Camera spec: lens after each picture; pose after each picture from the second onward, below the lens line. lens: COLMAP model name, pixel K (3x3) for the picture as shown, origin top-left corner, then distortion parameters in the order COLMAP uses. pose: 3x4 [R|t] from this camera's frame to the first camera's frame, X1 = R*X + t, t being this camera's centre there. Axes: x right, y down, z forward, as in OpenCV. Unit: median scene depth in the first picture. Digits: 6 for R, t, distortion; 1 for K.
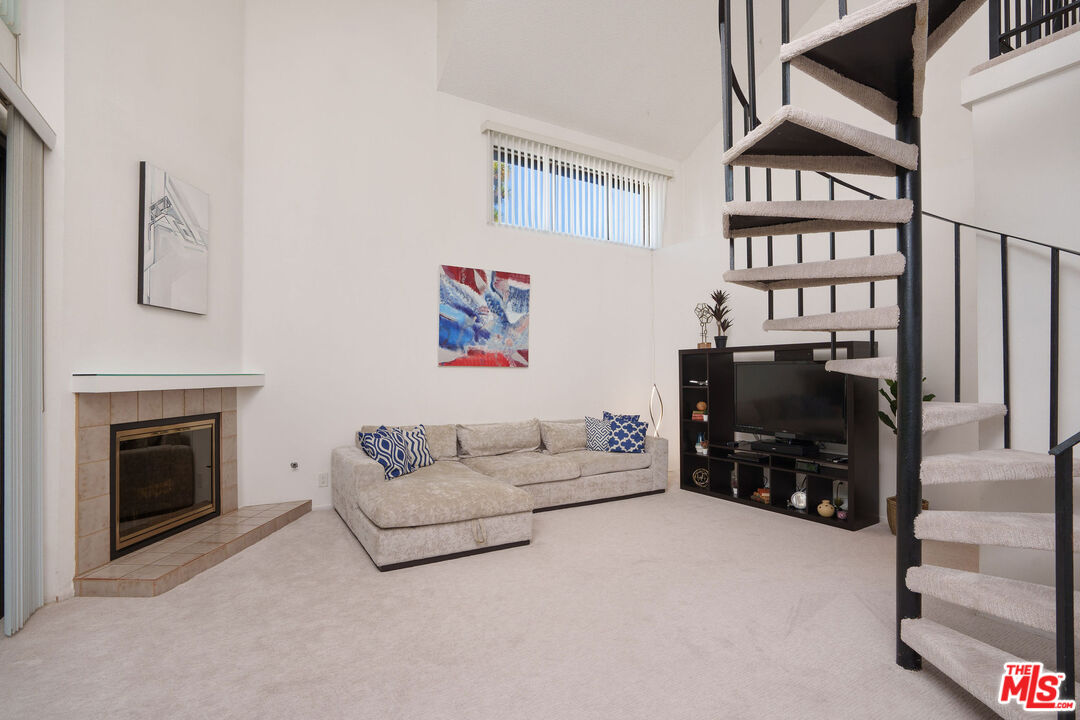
lens RADIAL K [[524.3, 0, 538.2], [0, 524.3, 365.5], [0, 0, 1]] dist [-0.022075, 0.004596]
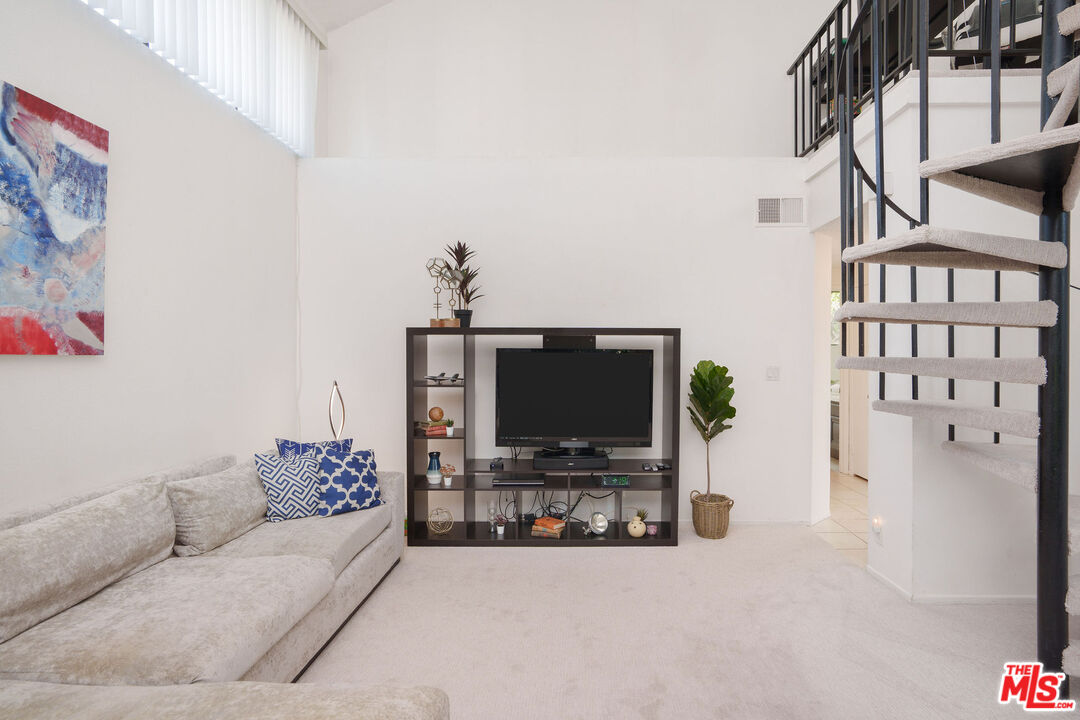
lens RADIAL K [[575.2, 0, 542.1], [0, 575.2, 355.0], [0, 0, 1]] dist [0.005025, 0.002537]
pose [[0.523651, -0.004800, 0.851919, -0.231333], [-0.016790, 0.999732, 0.015954, -0.010348], [-0.851767, -0.022658, 0.523430, 0.483282]]
